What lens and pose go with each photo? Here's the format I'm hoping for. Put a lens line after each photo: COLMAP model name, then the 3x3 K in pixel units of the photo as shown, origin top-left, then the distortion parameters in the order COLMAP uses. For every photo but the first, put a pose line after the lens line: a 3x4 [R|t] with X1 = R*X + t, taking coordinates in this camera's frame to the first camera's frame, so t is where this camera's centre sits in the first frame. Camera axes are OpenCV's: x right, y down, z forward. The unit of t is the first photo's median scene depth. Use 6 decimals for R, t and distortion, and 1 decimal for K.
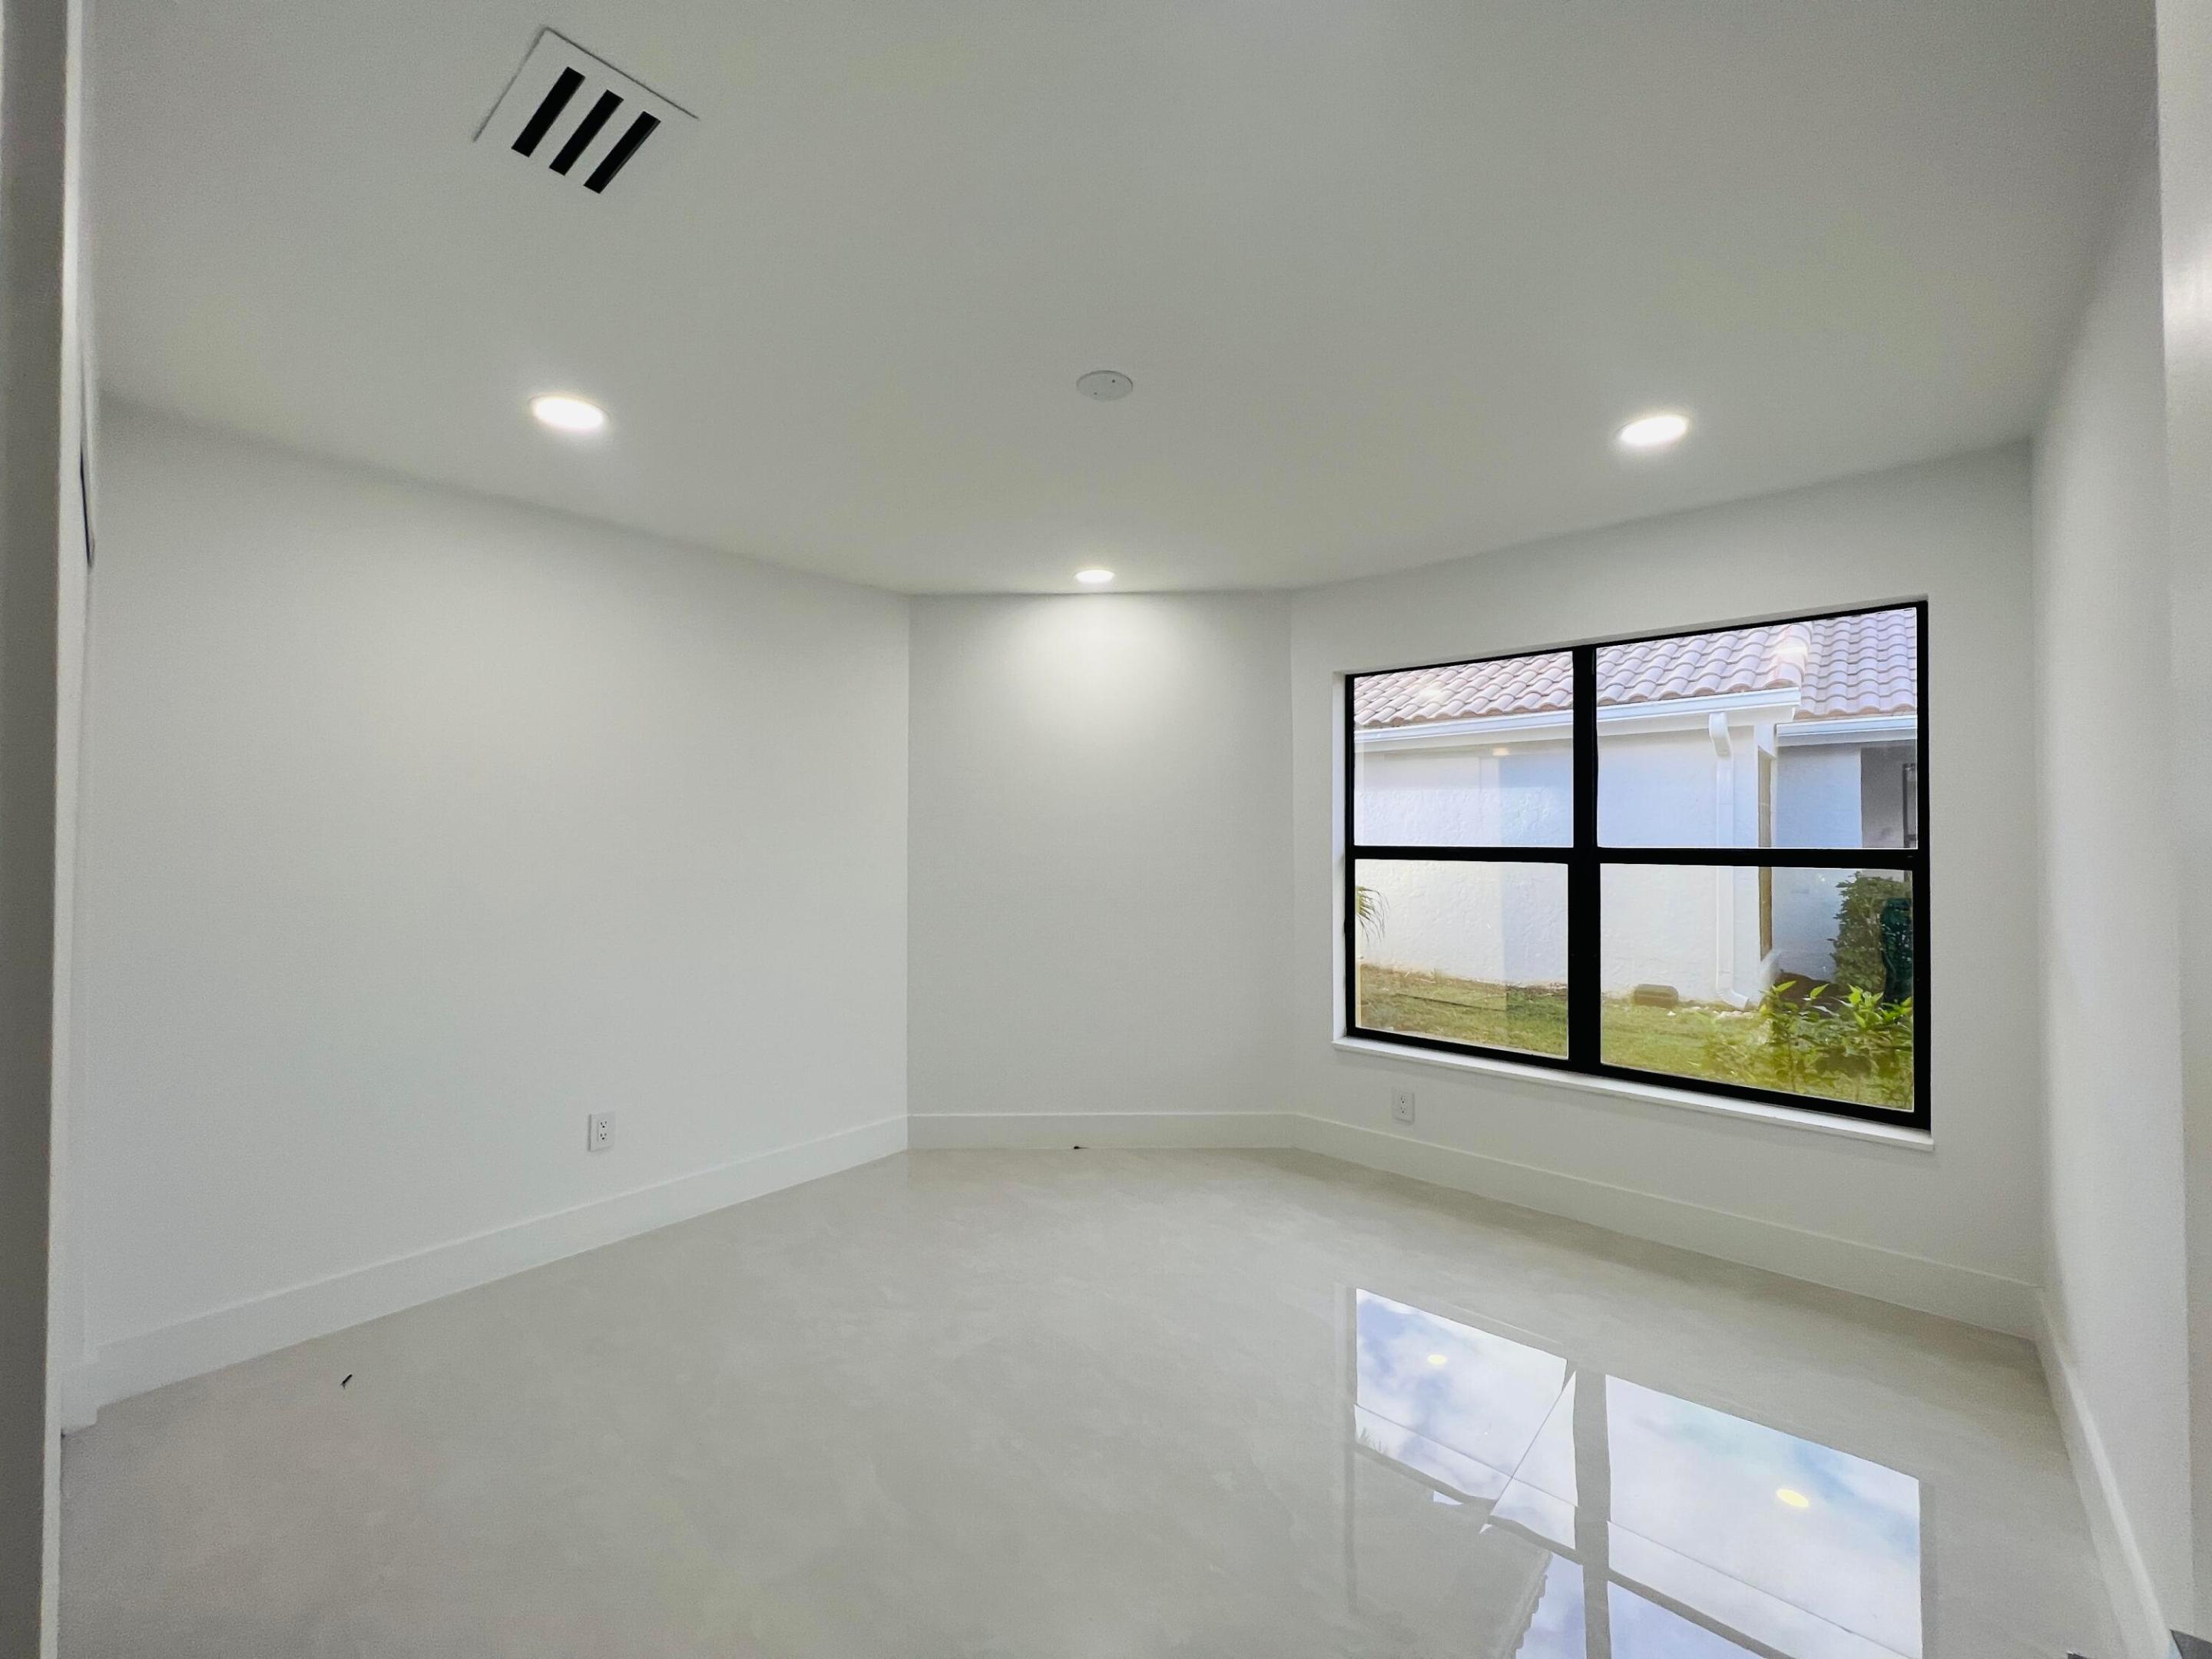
lens RADIAL K [[890.6, 0, 1105.6], [0, 890.6, 812.6], [0, 0, 1]] dist [-0.003899, 0.001437]
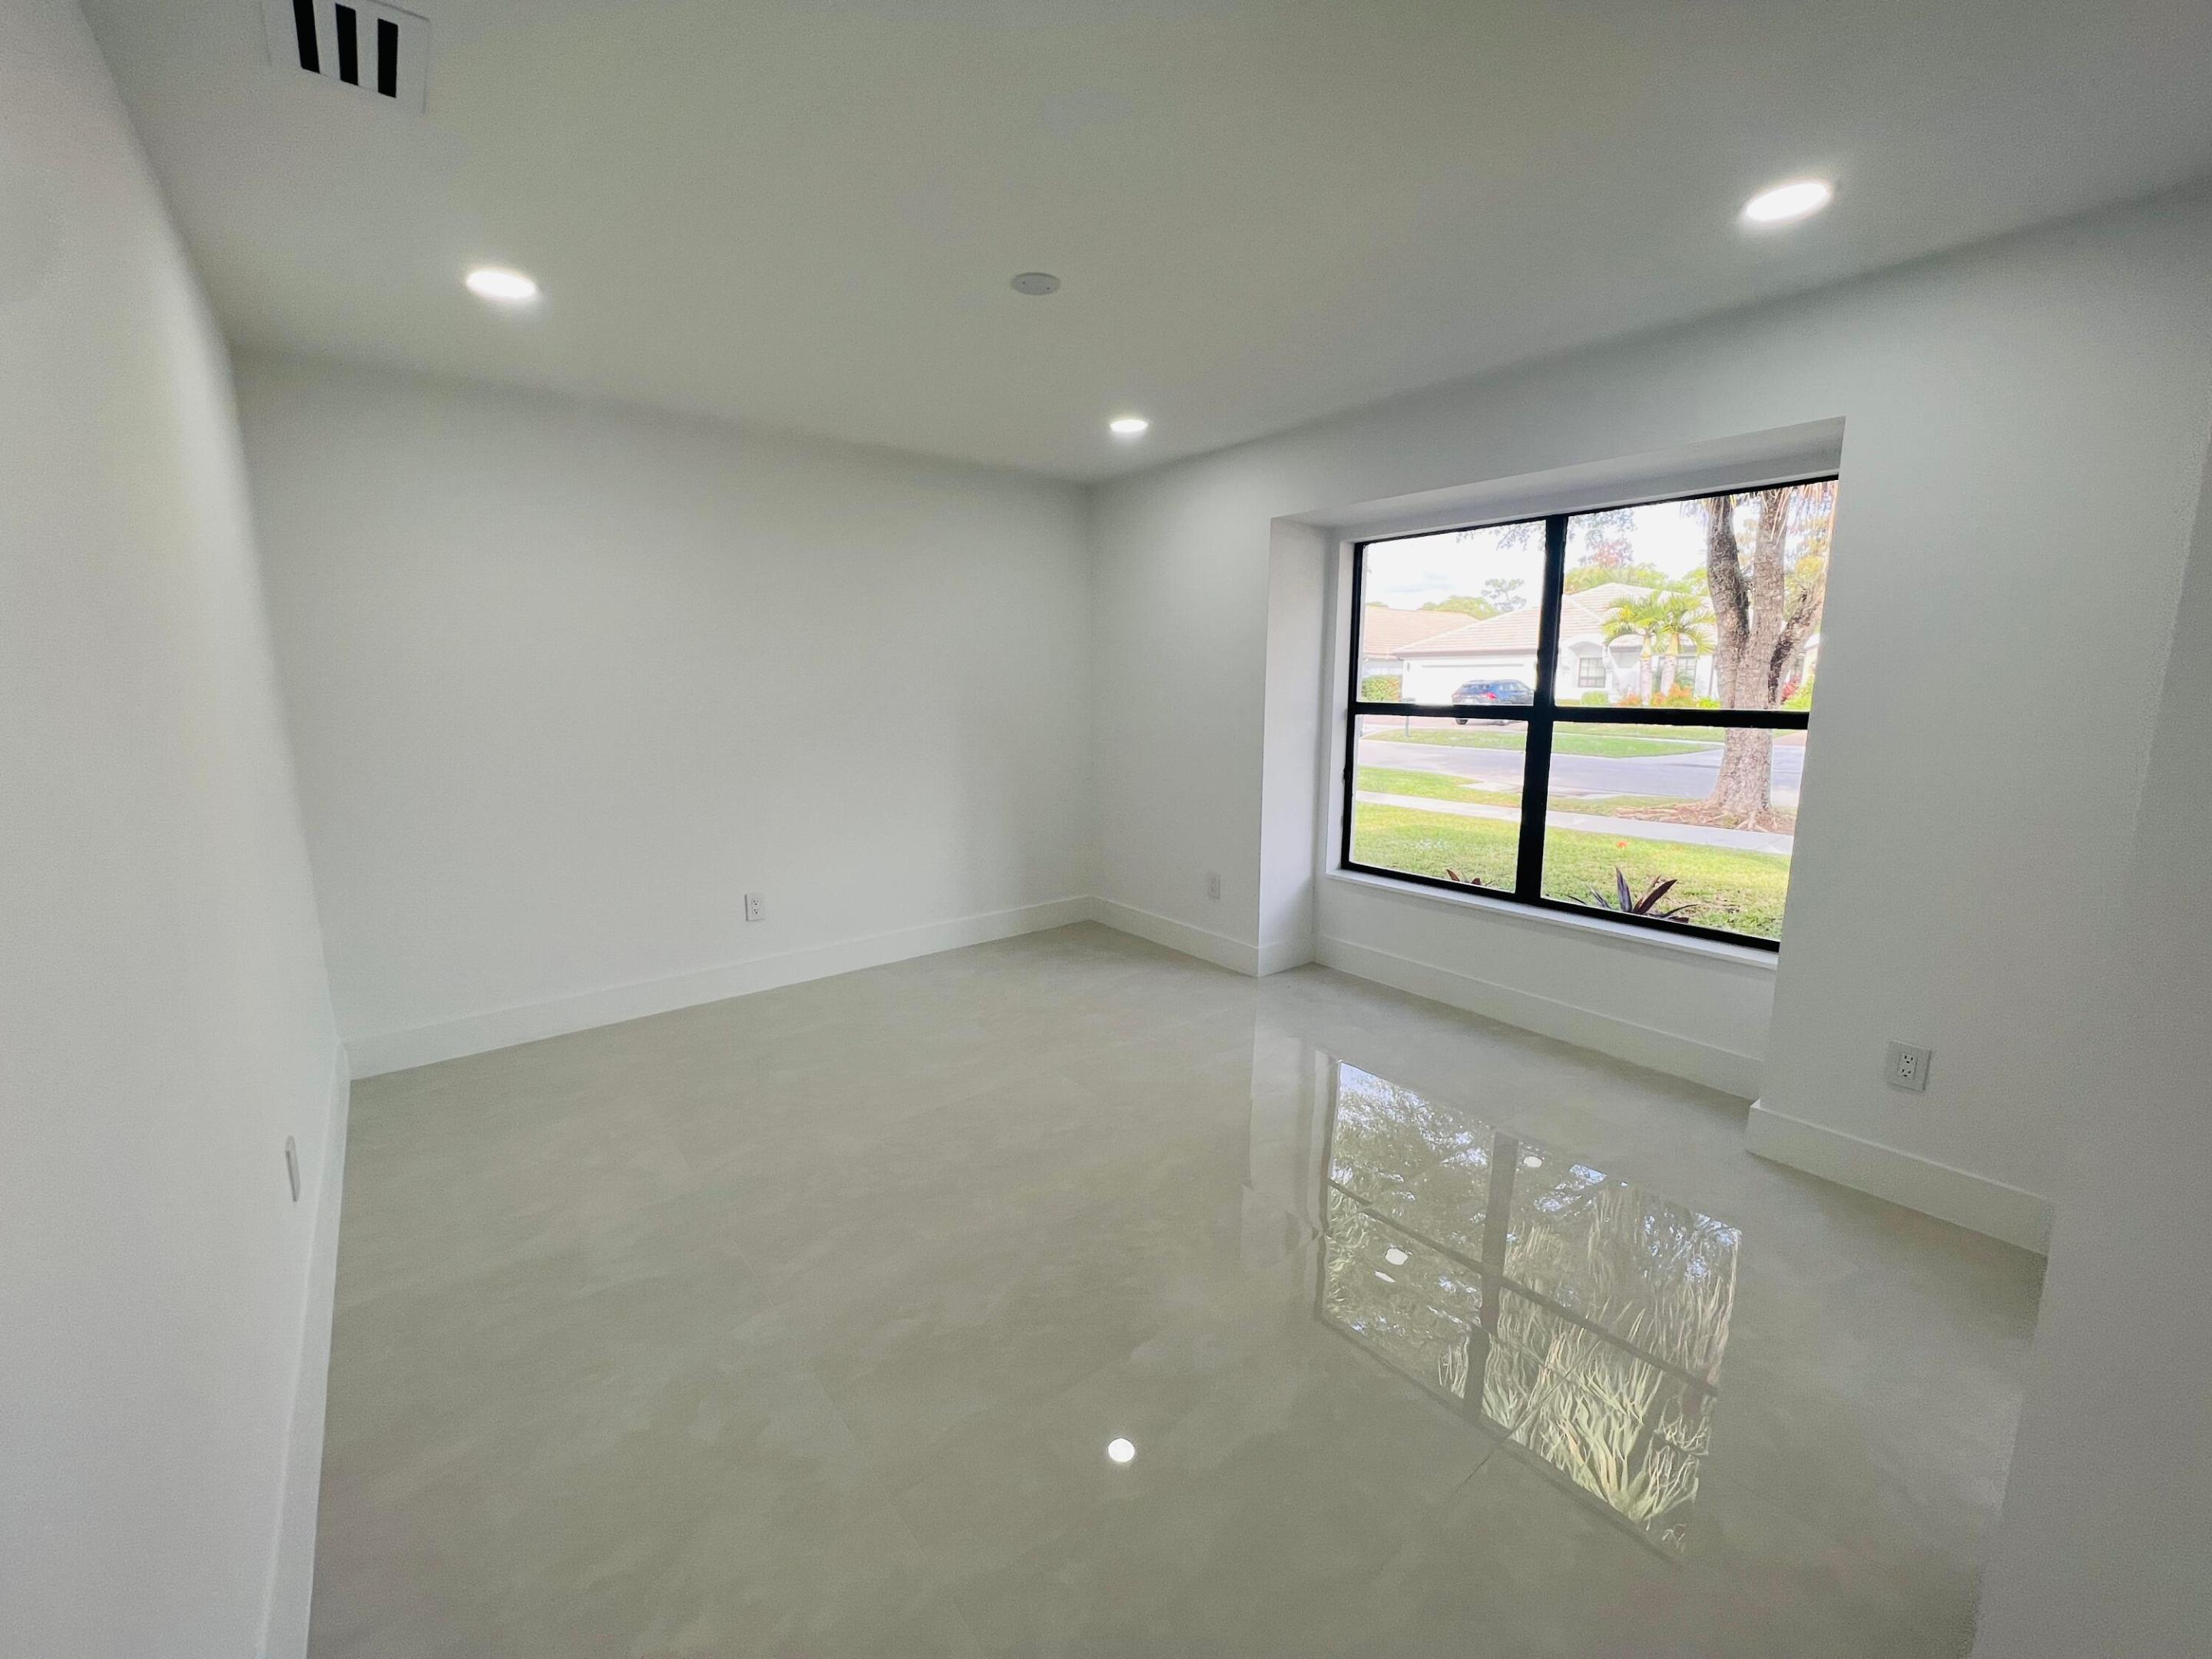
lens RADIAL K [[890.6, 0, 1113.8], [0, 890.6, 842.1], [0, 0, 1]] dist [-0.003899, 0.001437]
pose [[0.981804, 0.040162, -0.185602, 0.196926], [-0.003859, 0.981397, 0.191949, -0.004572], [0.189859, -0.187740, 0.963695, -0.171118]]
